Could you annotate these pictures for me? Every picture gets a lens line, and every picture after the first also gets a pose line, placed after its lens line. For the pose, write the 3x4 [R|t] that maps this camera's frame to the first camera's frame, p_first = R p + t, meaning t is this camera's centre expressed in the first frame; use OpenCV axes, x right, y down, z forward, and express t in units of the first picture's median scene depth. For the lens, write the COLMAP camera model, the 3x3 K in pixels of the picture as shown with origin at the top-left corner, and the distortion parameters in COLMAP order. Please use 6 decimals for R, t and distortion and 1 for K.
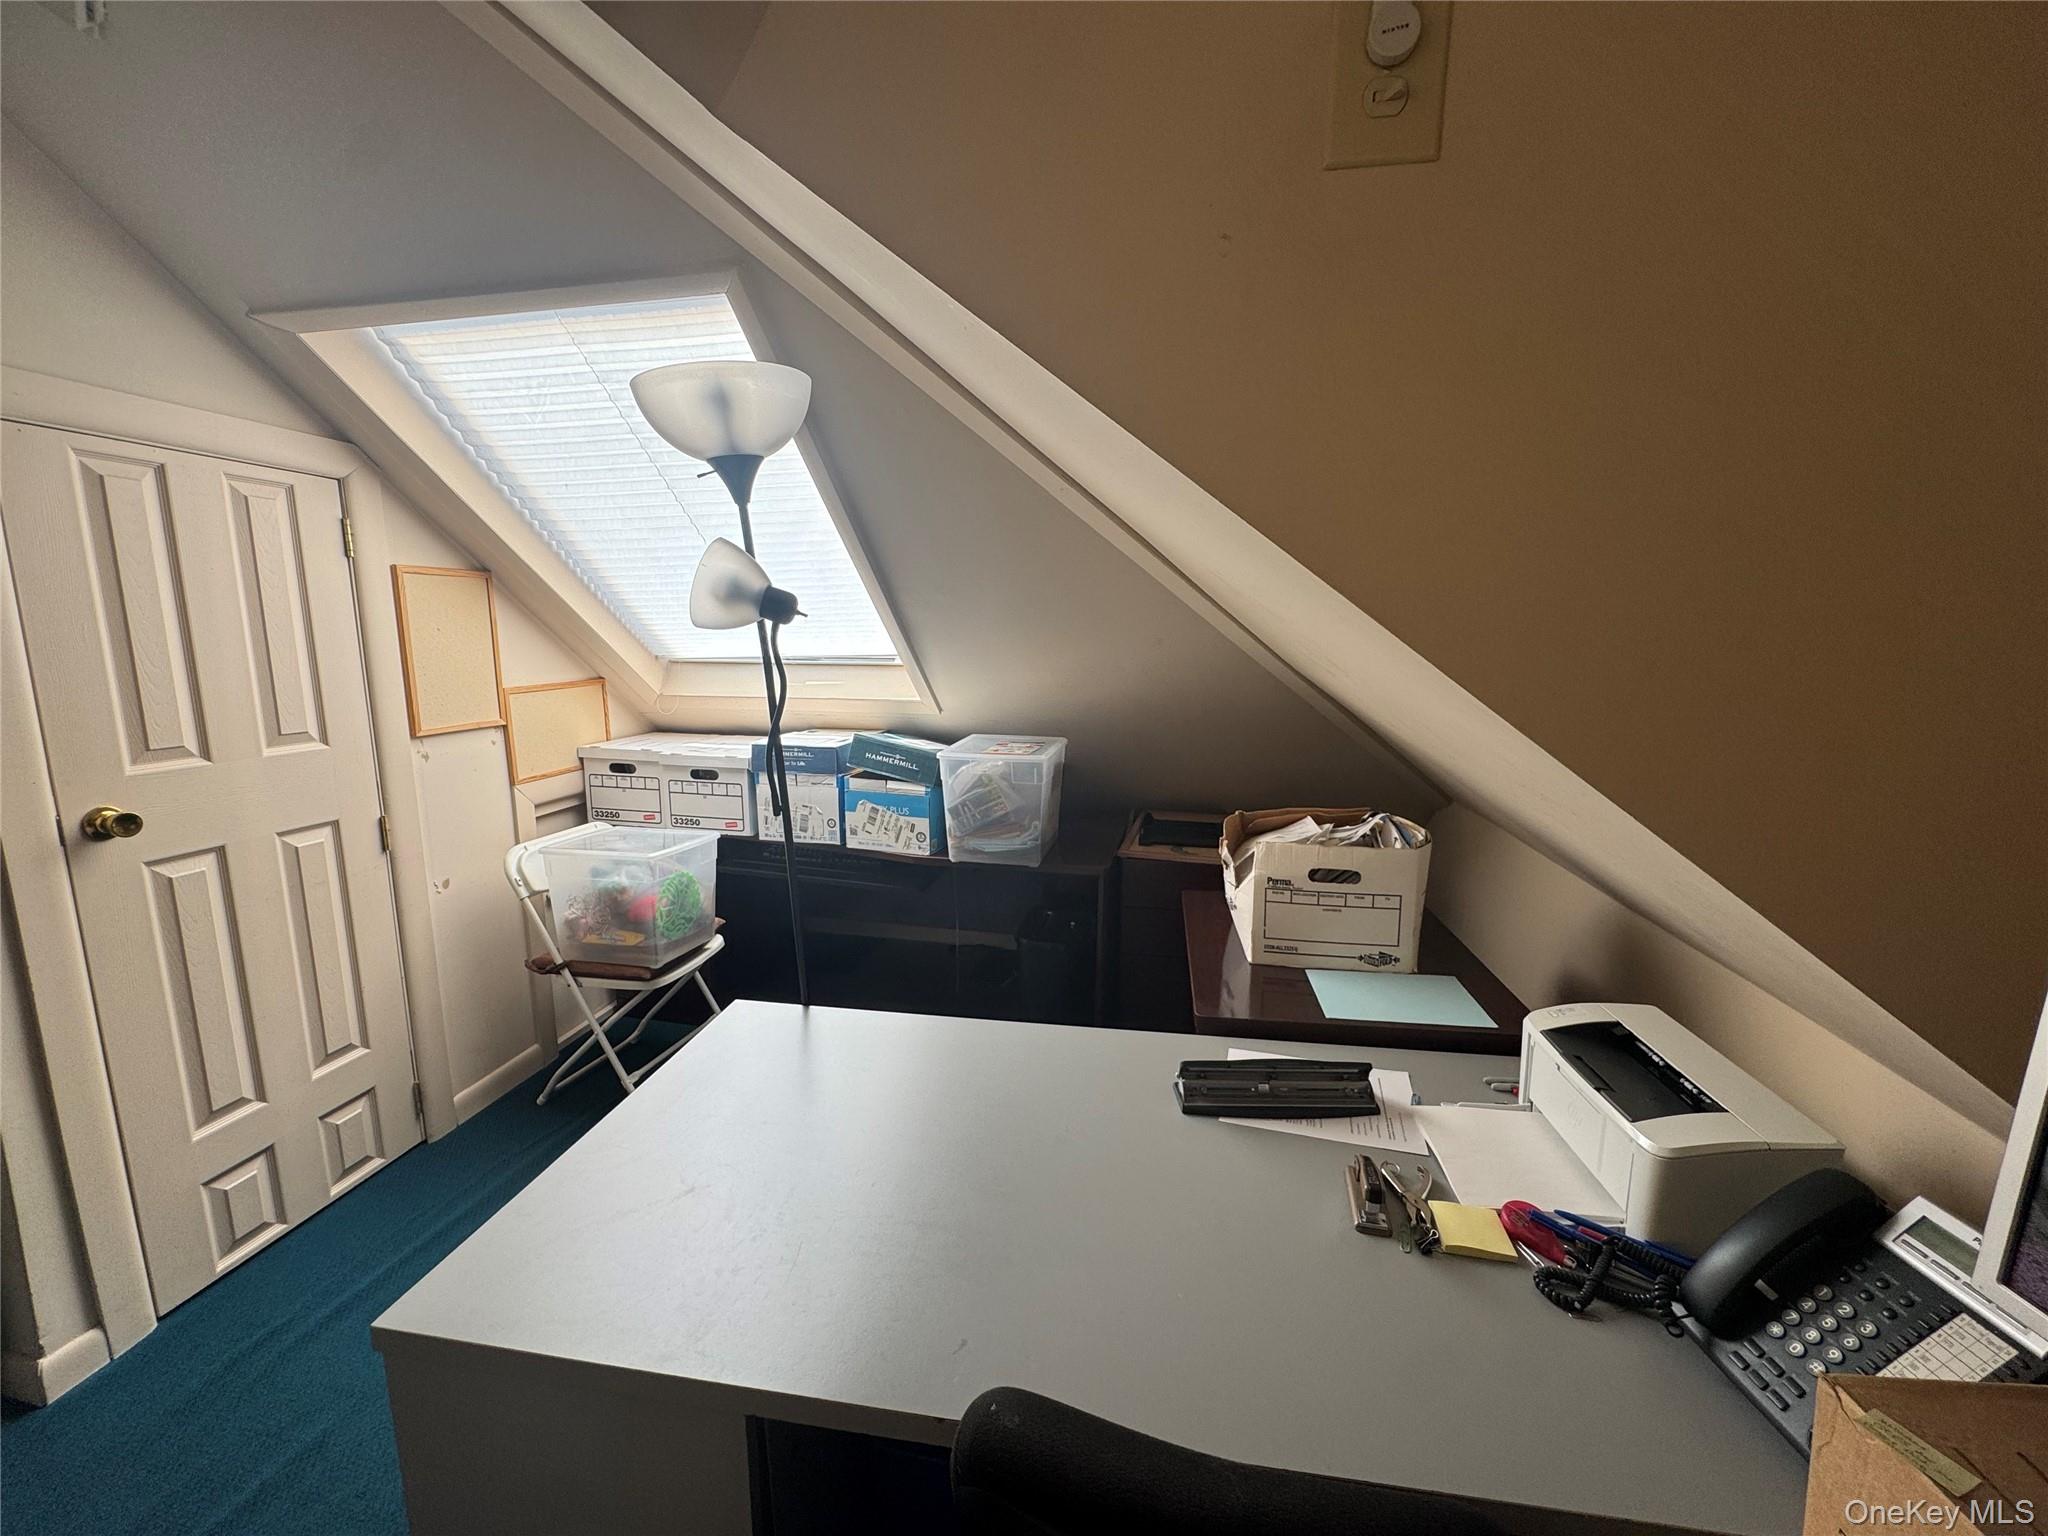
lens RADIAL K [[822.9, 0, 1021.6], [0, 822.9, 768.4], [0, 0, 1]] dist [-0.002619, 0.000432]
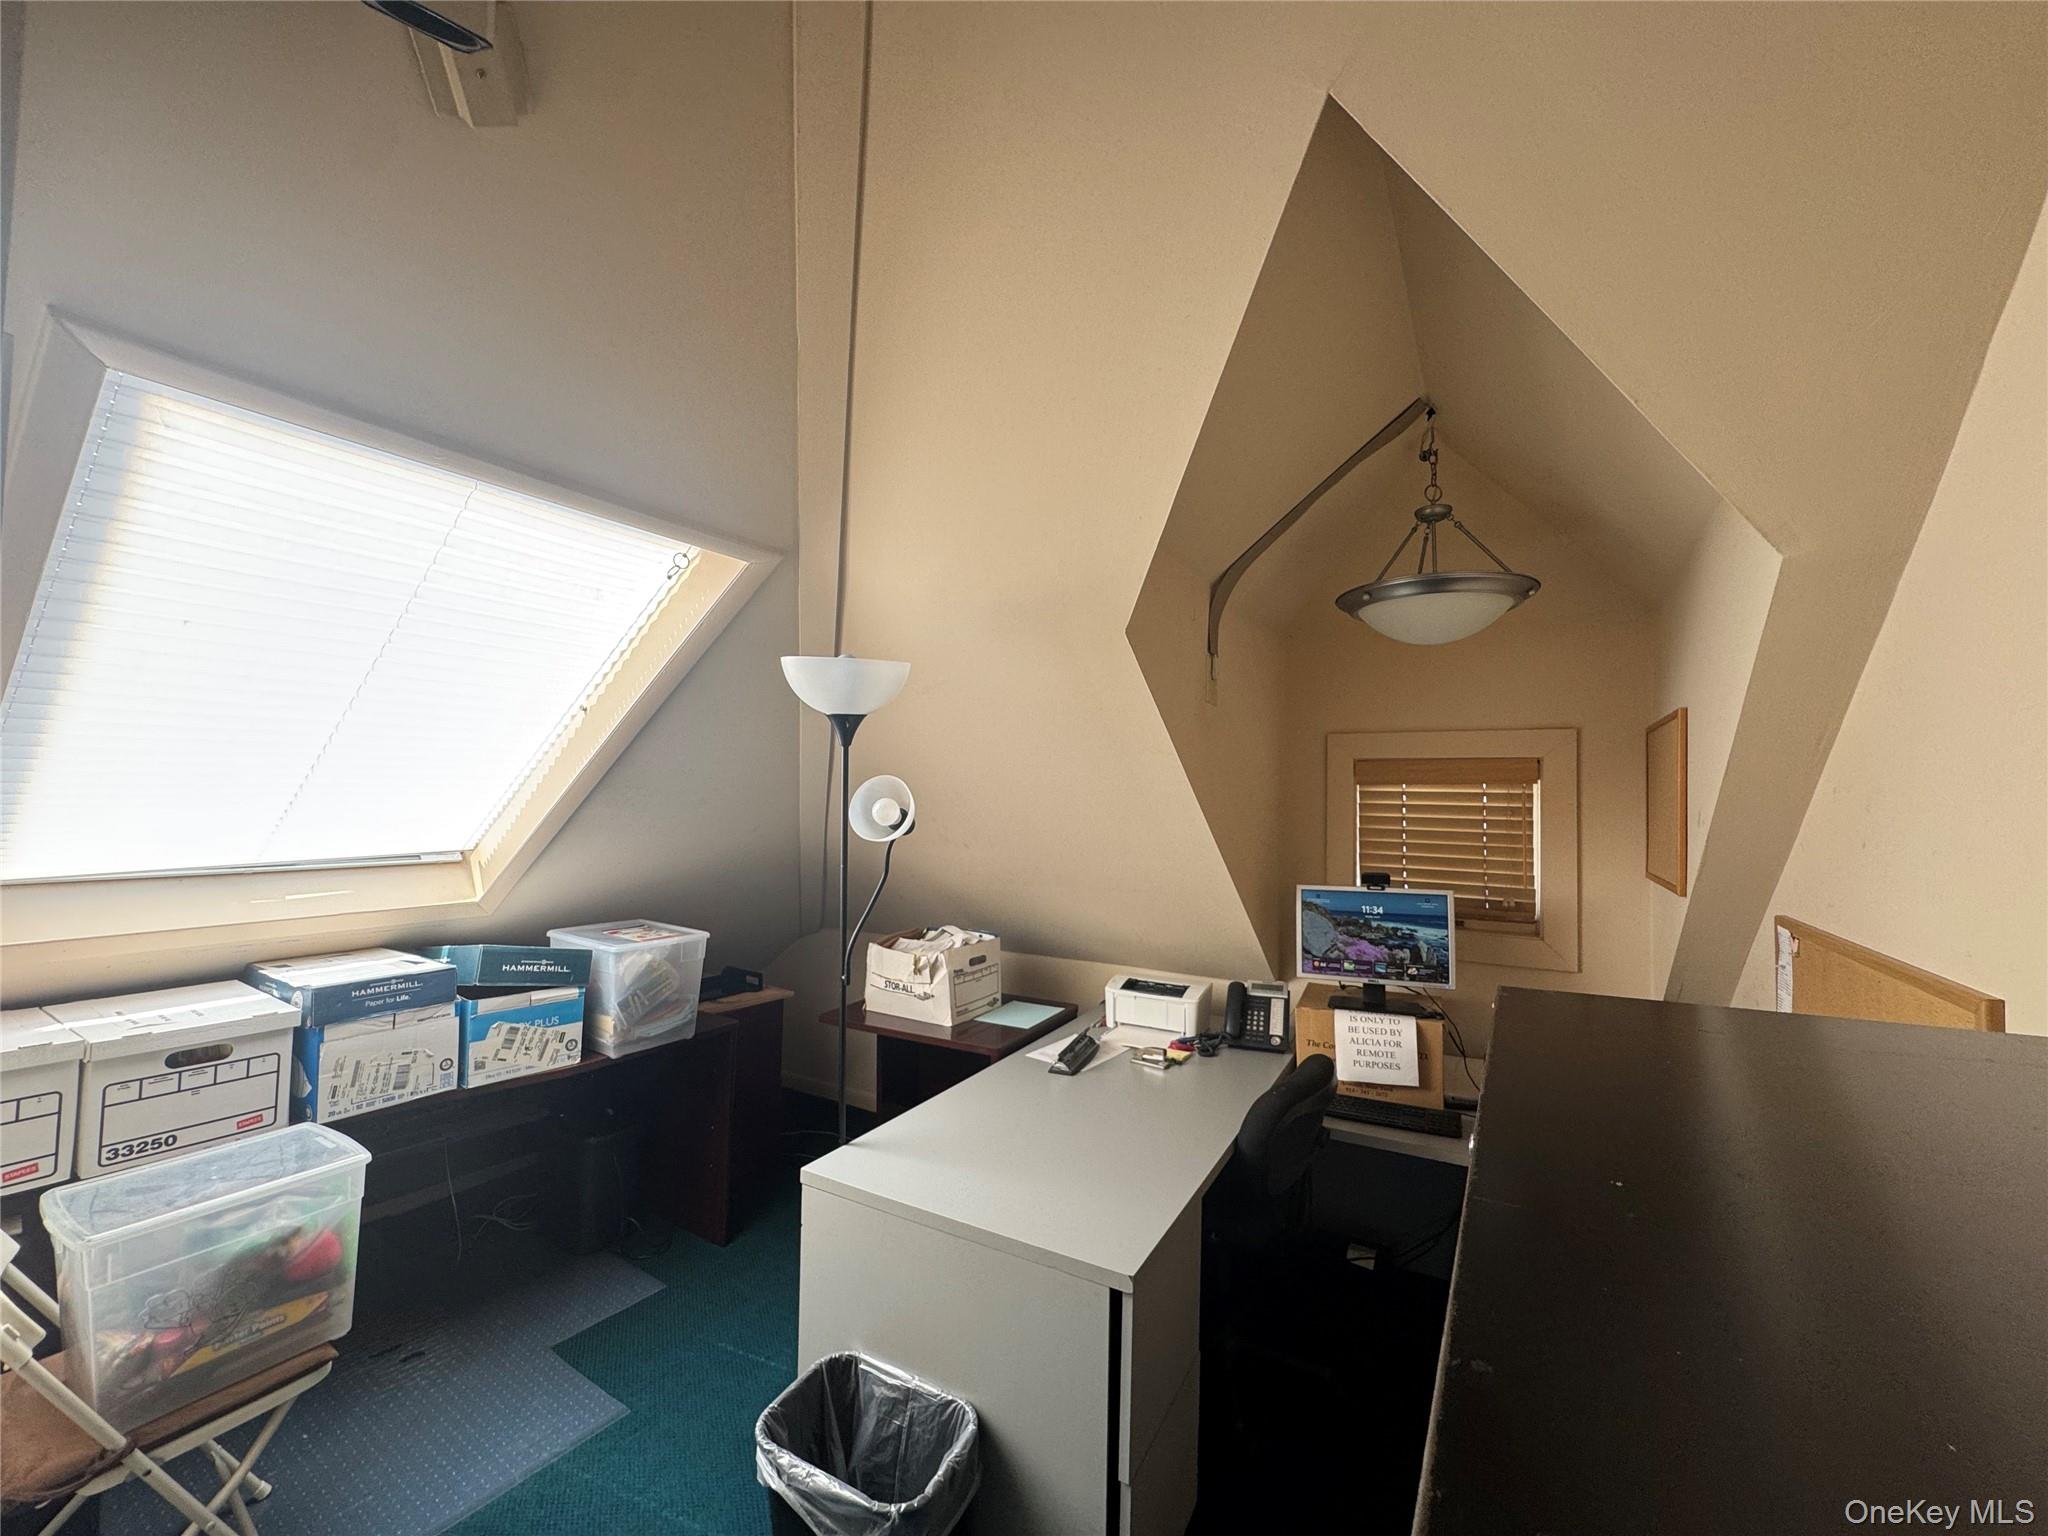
lens RADIAL K [[822.9, 0, 1021.6], [0, 822.9, 768.4], [0, 0, 1]] dist [-0.002619, 0.000432]
pose [[0.343308, 0.031600, 0.938691, -0.825546], [0.139951, 0.986555, -0.084395, -0.074563], [-0.928738, 0.160344, 0.334270, 0.167587]]
